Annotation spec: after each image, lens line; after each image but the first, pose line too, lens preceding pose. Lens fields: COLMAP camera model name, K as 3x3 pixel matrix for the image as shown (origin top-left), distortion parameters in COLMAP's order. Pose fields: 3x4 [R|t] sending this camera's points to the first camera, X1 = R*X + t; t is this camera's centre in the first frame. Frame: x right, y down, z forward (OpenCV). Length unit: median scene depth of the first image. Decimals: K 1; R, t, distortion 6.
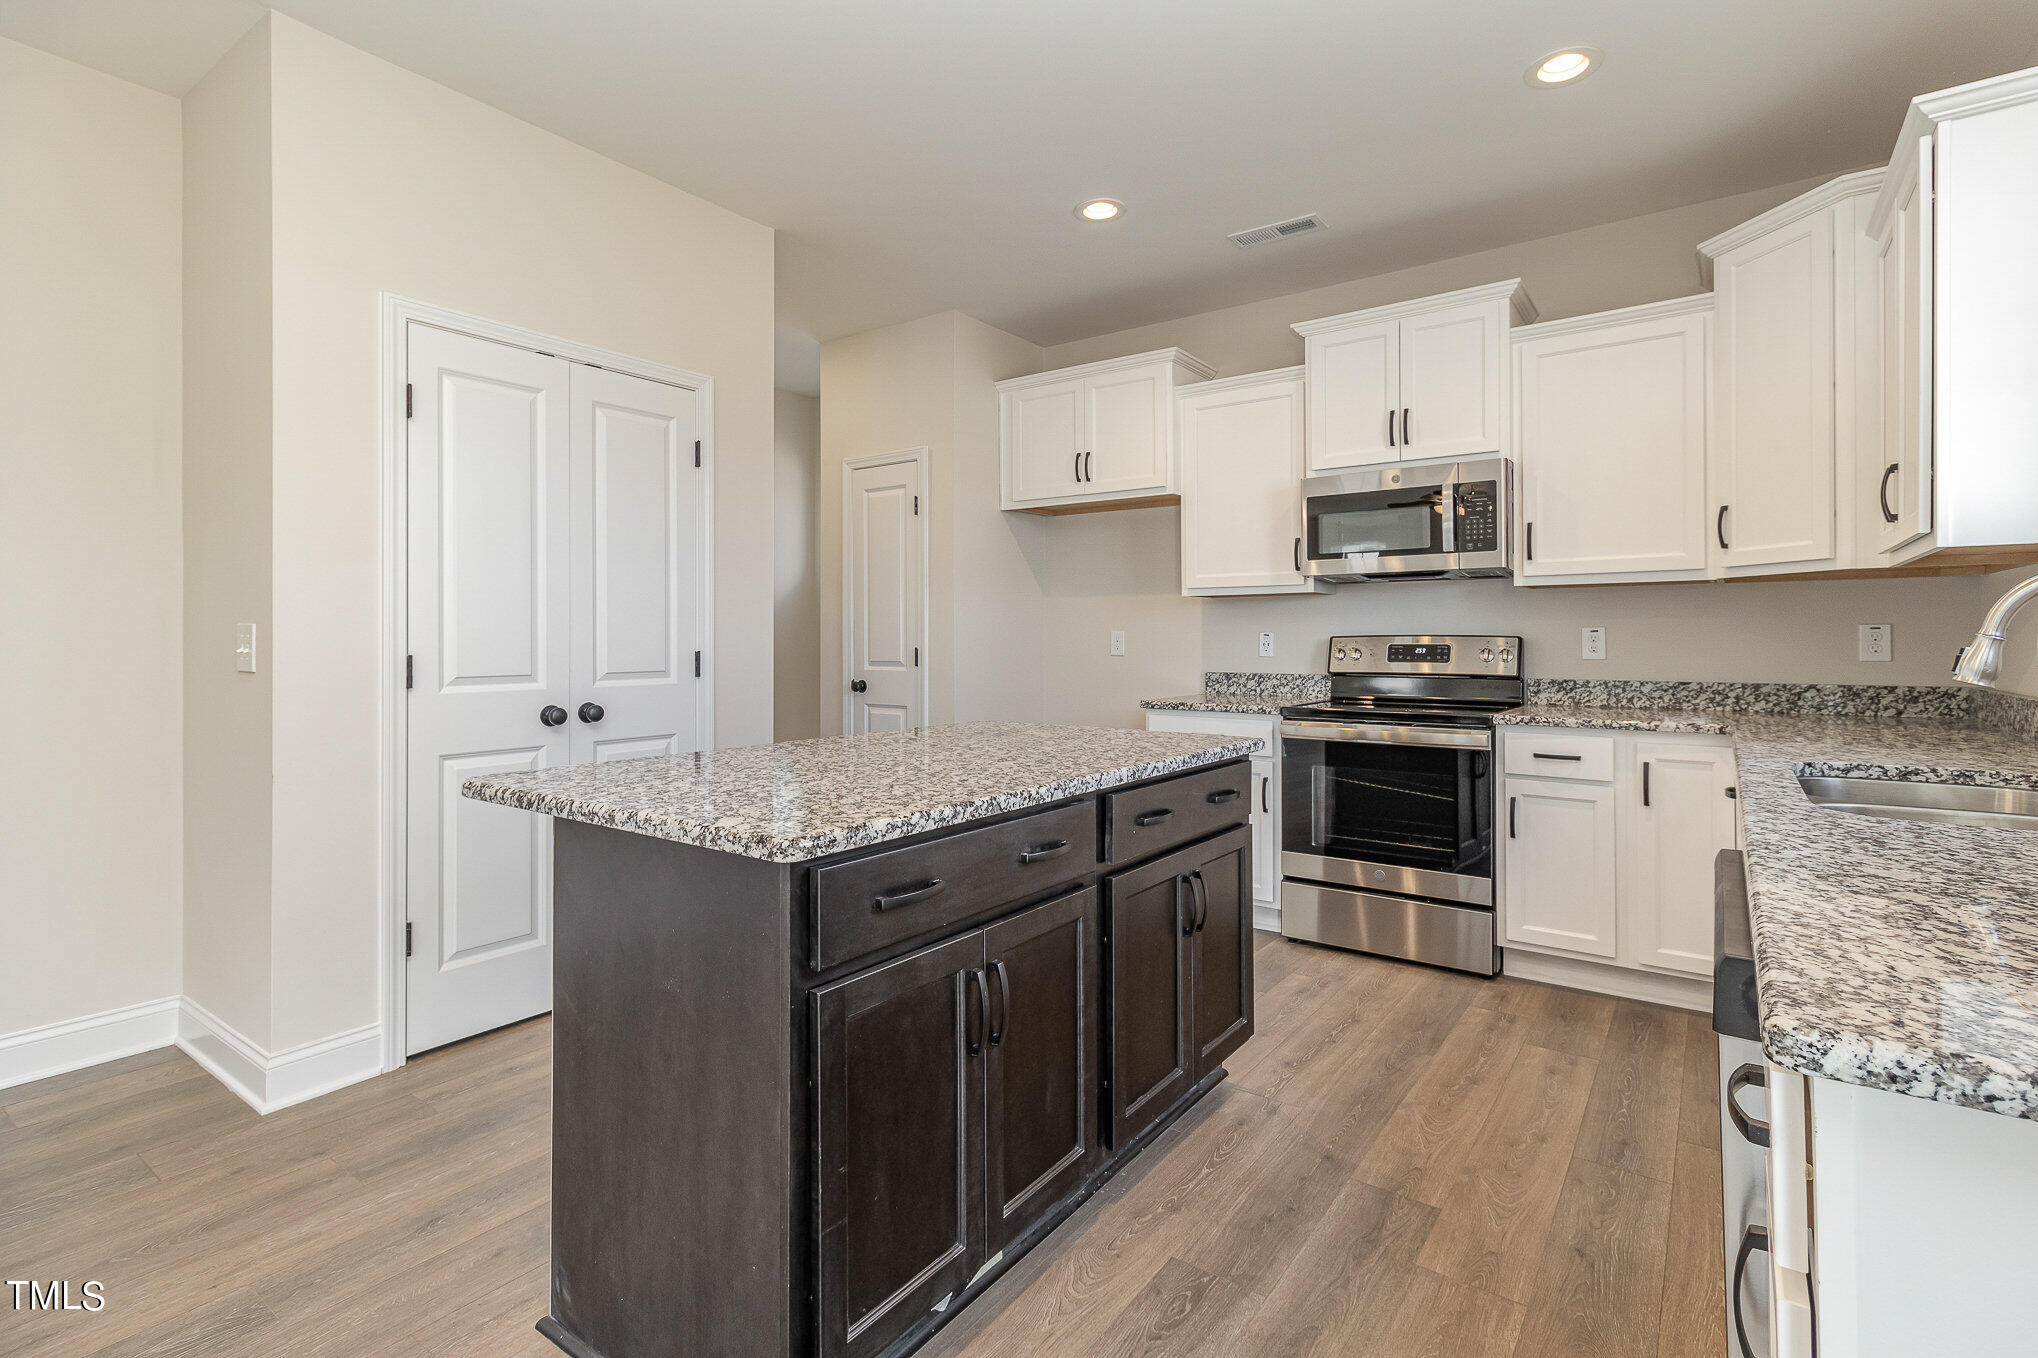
lens RADIAL K [[949.2, 0, 1039.0], [0, 949.2, 639.9], [0, 0, 1]] dist [0.004334, 0.000384]
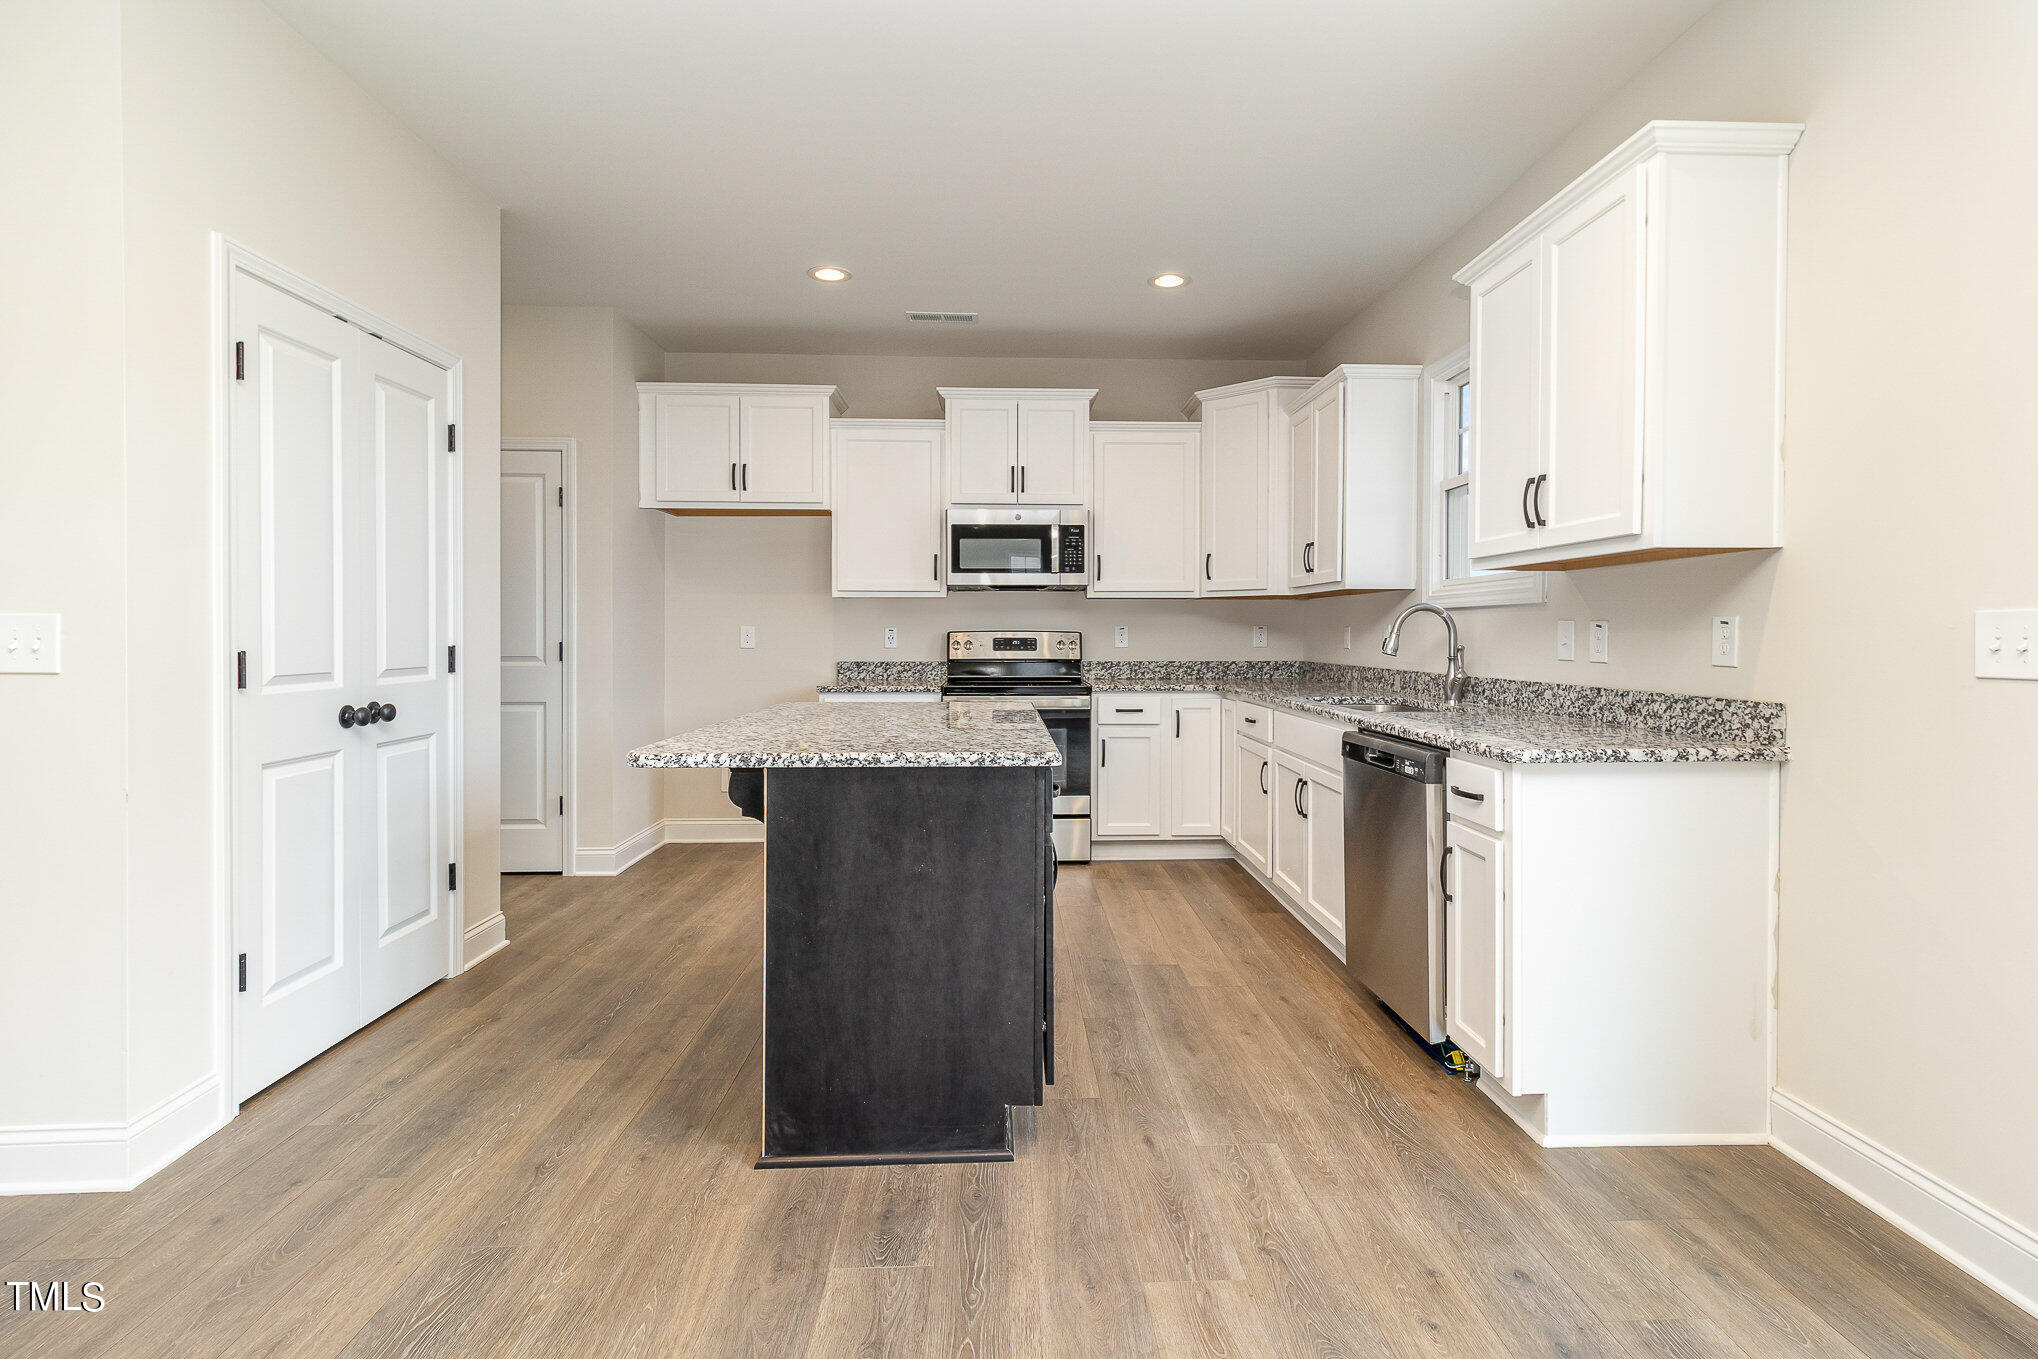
lens RADIAL K [[950.7, 0, 1036.8], [0, 950.7, 653.7], [0, 0, 1]] dist [0.001683, -0.000260]
pose [[0.790465, -0.011513, 0.612399, -0.475729], [-0.001000, 0.999798, 0.020086, 0.000112], [-0.612507, -0.016490, 0.790293, -0.112488]]
